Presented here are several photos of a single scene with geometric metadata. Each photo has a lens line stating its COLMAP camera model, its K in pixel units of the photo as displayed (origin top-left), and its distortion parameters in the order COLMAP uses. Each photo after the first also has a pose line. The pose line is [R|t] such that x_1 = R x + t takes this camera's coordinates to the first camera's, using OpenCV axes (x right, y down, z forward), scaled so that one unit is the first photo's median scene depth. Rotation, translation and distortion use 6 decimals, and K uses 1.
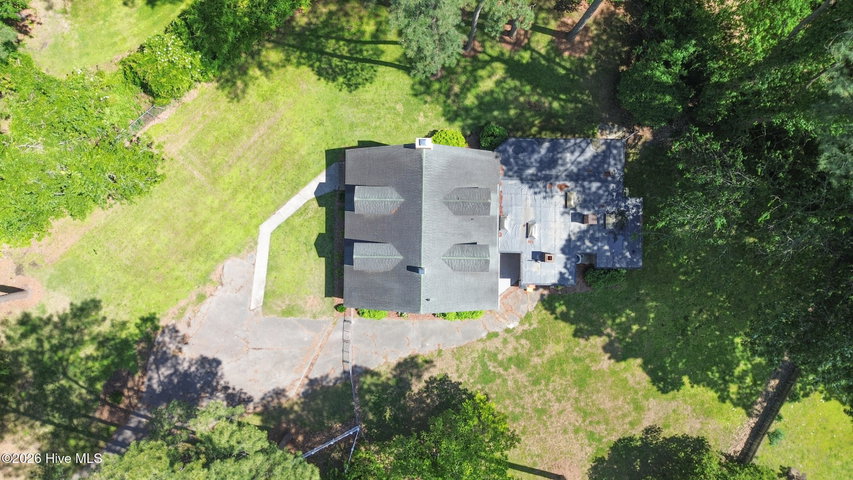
lens RADIAL K [[600.1, 0, 429.1], [0, 600.1, 234.4], [0, 0, 1]] dist [0.045924, -0.004620]
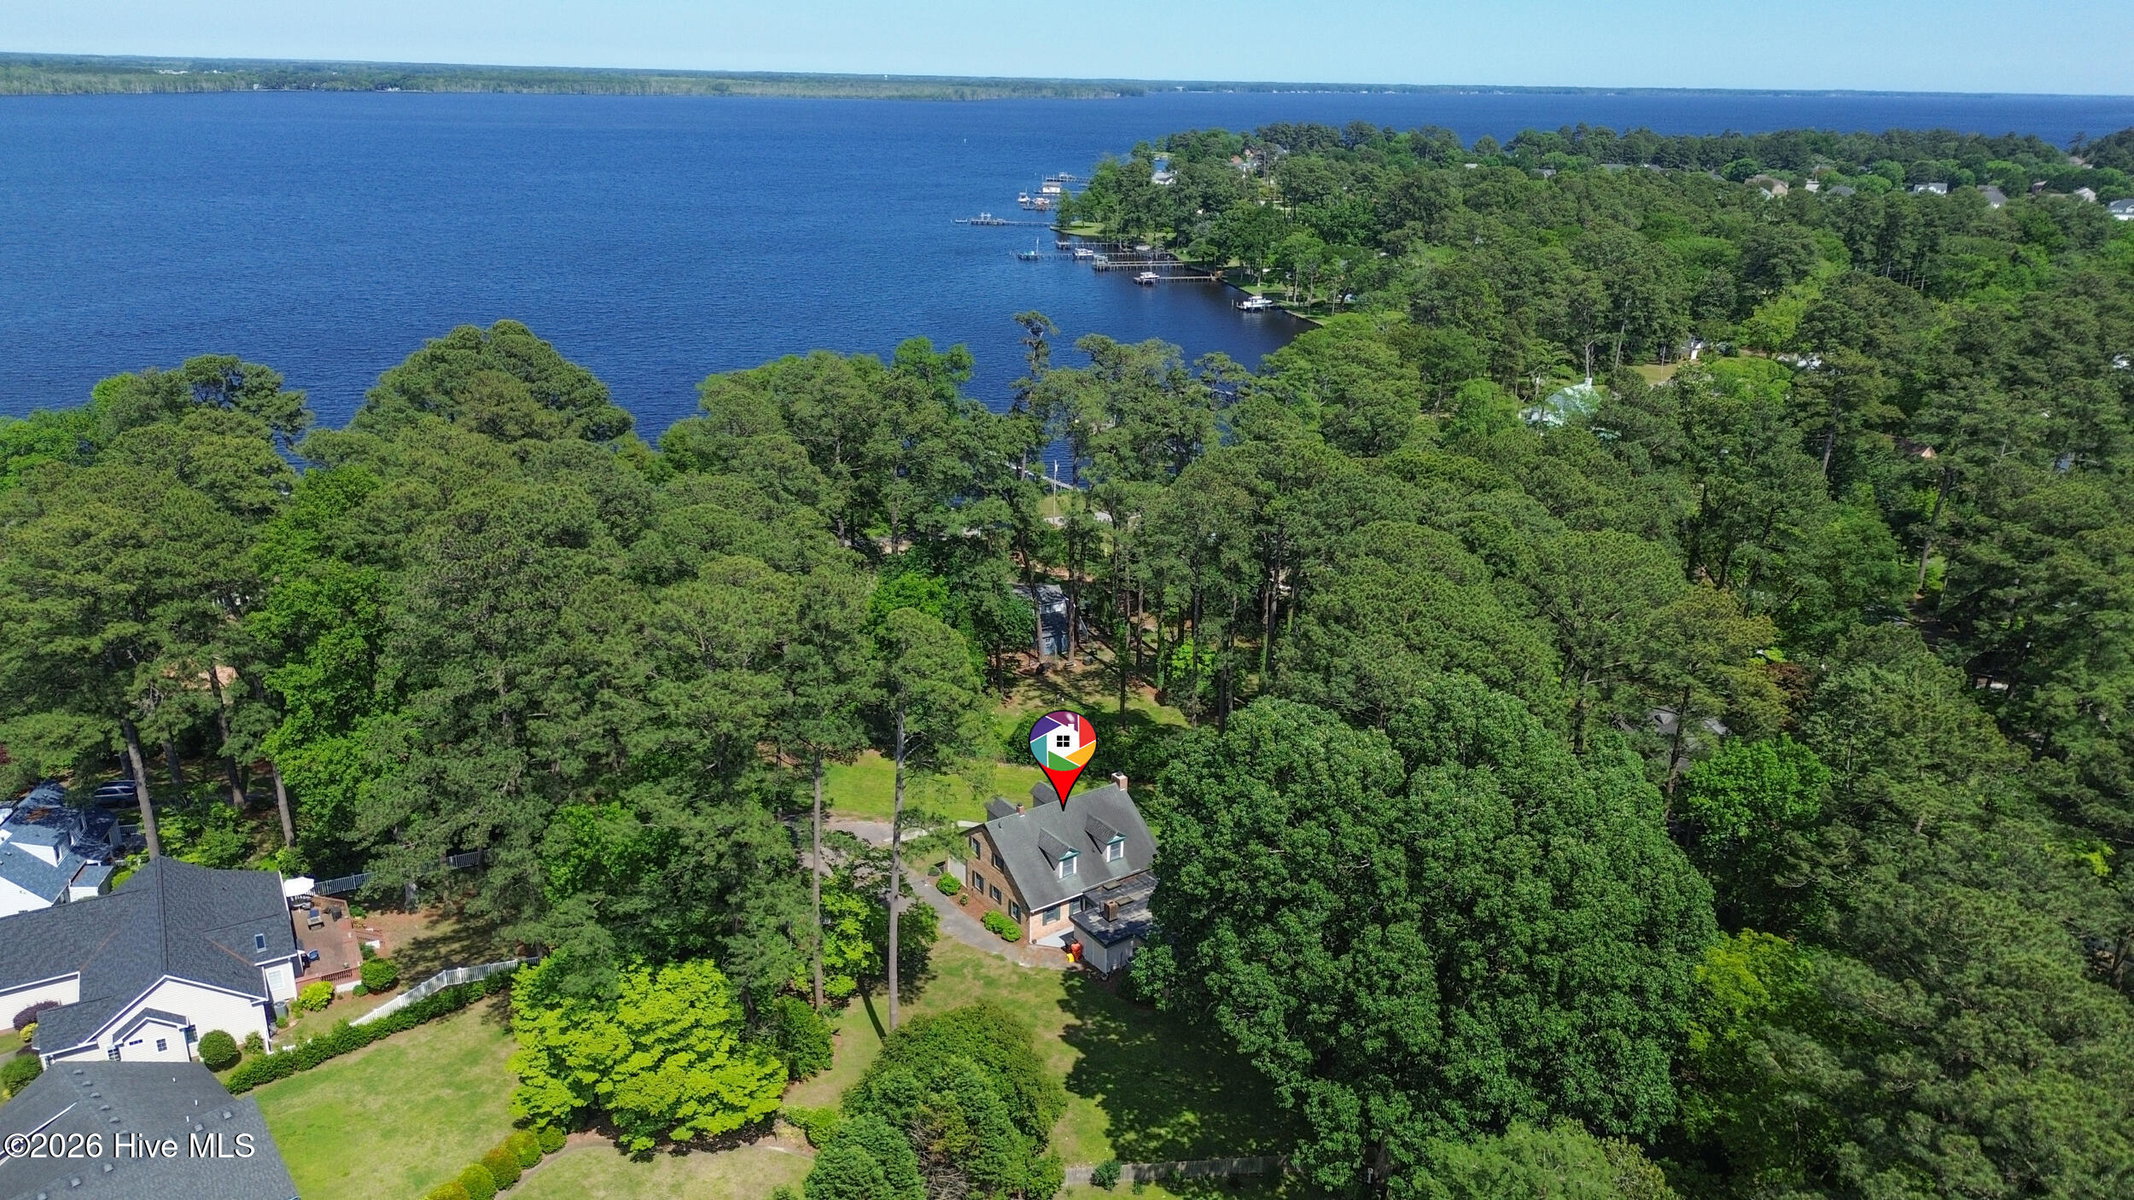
lens RADIAL K [[1501.4, 0, 1073.5], [0, 1501.4, 585.9], [0, 0, 1]] dist [0.045924, -0.004620]
pose [[0.596302, 0.237678, -0.766768, 1.637082], [-0.802686, 0.189512, -0.565492, 1.163773], [0.010907, 0.952677, 0.303787, -0.118691]]
